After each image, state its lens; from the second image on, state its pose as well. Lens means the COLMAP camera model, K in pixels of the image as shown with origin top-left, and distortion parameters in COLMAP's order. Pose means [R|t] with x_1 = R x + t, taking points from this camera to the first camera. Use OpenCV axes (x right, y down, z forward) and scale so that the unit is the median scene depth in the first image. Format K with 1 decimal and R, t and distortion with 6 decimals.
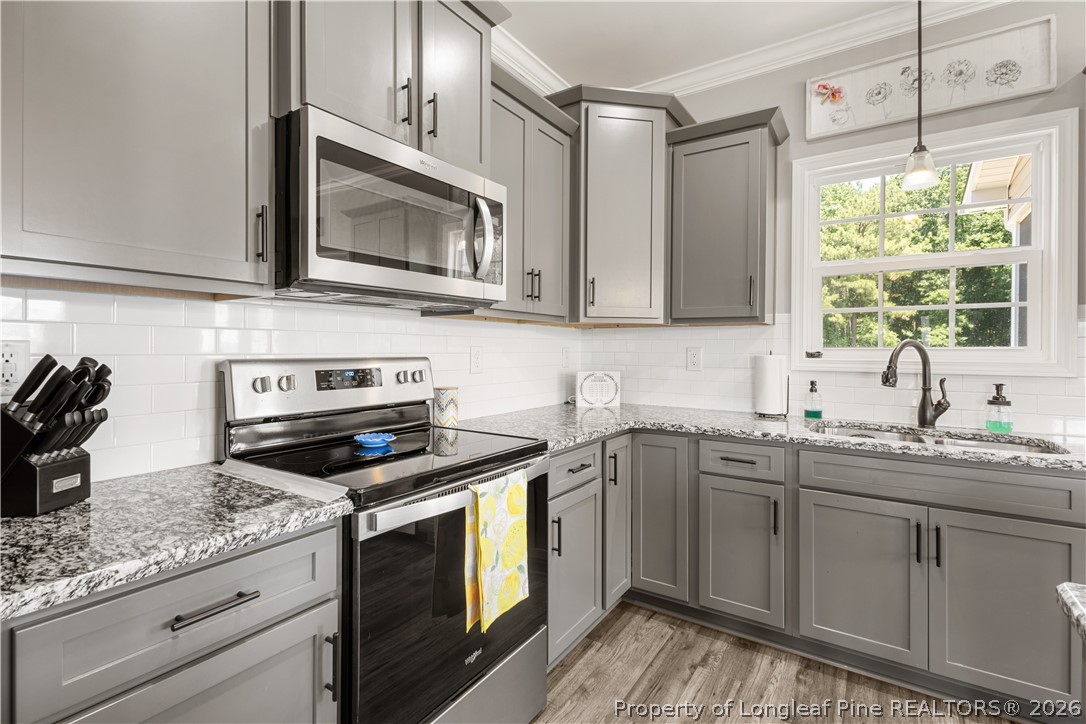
lens RADIAL K [[506.1, 0, 538.8], [0, 506.1, 348.6], [0, 0, 1]] dist [0.010907, -0.002181]
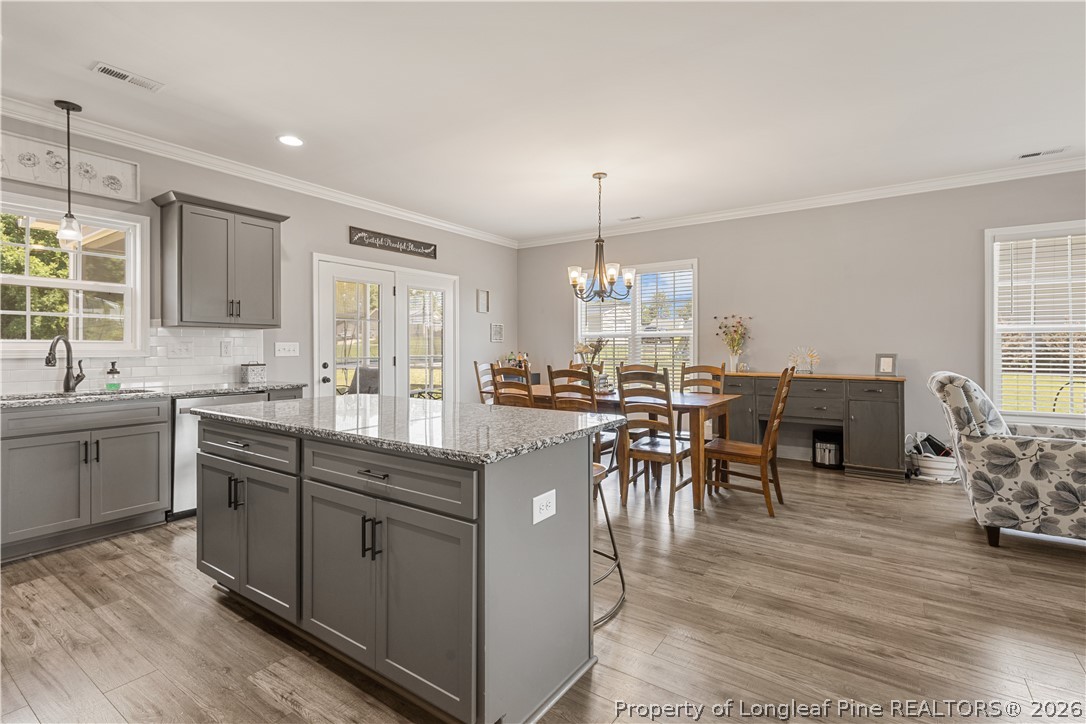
lens RADIAL K [[506.1, 0, 538.8], [0, 506.1, 348.6], [0, 0, 1]] dist [0.010907, -0.002181]
pose [[0.013565, -0.005662, 0.999892, -0.791109], [0.000239, 0.999984, 0.005660, 0.013267], [-0.999908, 0.000162, 0.013566, -0.463099]]
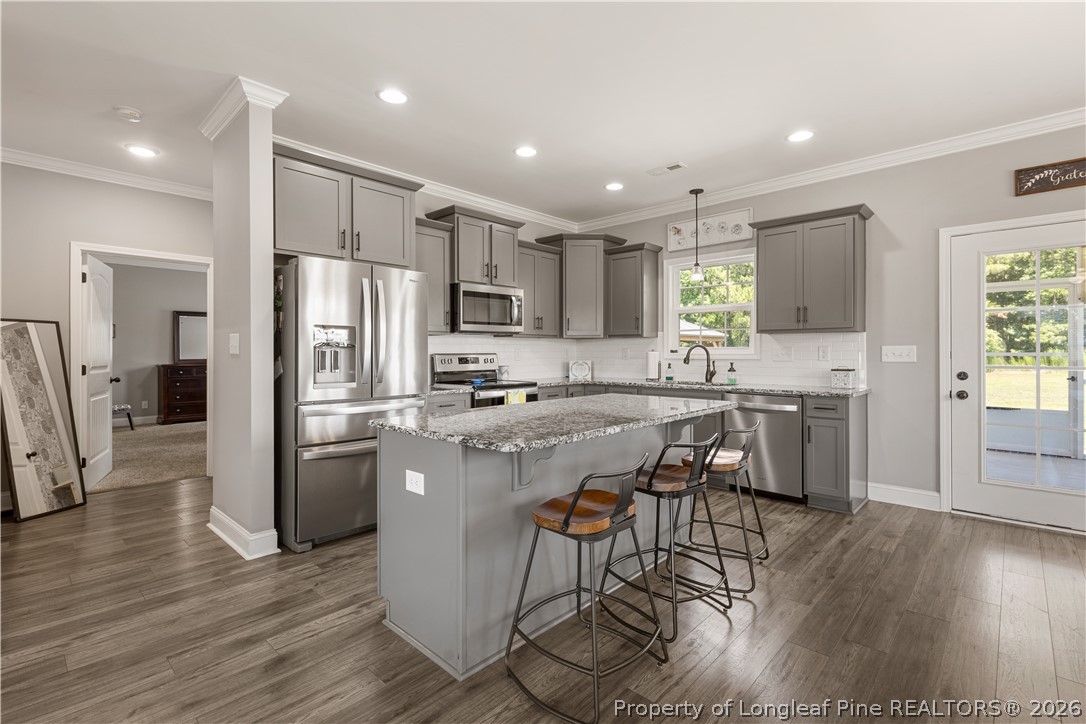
lens RADIAL K [[501.7, 0, 541.3], [0, 501.7, 352.4], [0, 0, 1]] dist [0.008611, -0.001058]
pose [[0.987457, -0.007775, -0.157696, 0.381787], [0.008133, 0.999966, 0.001629, 0.010261], [0.157677, -0.002891, 0.987486, -1.380035]]
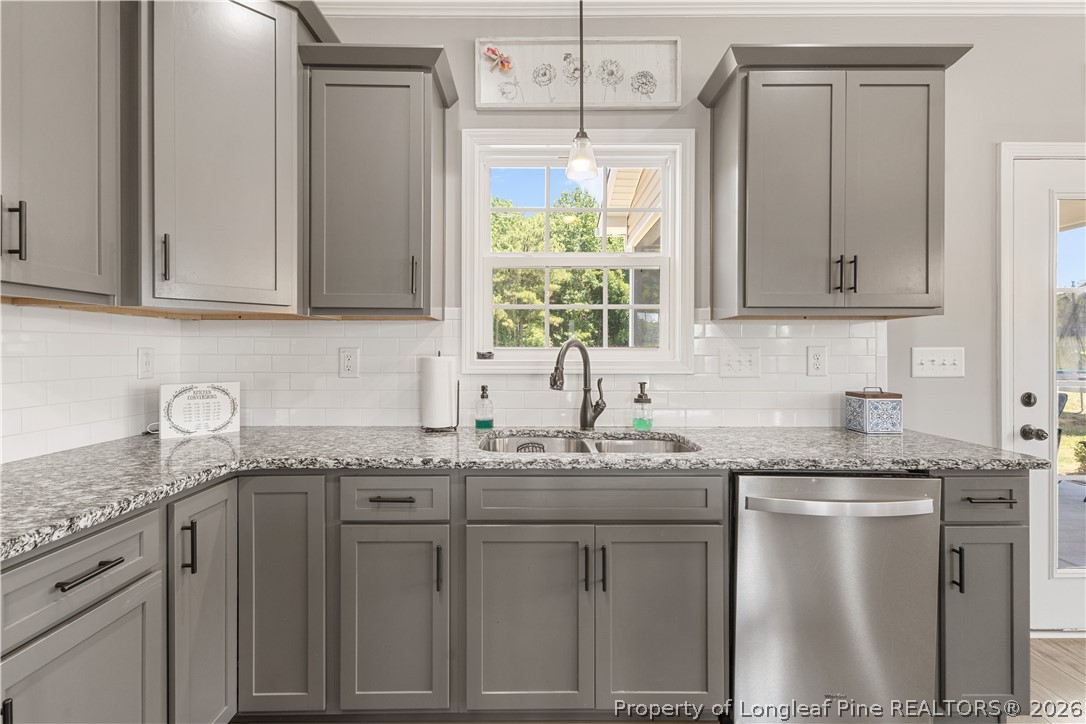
lens RADIAL K [[501.7, 0, 541.3], [0, 501.7, 352.4], [0, 0, 1]] dist [0.008611, -0.001058]
pose [[0.827560, -0.005797, 0.561348, 0.157402], [0.002867, 0.999977, 0.006100, 0.001951], [-0.561370, -0.003439, 0.827558, 0.264180]]
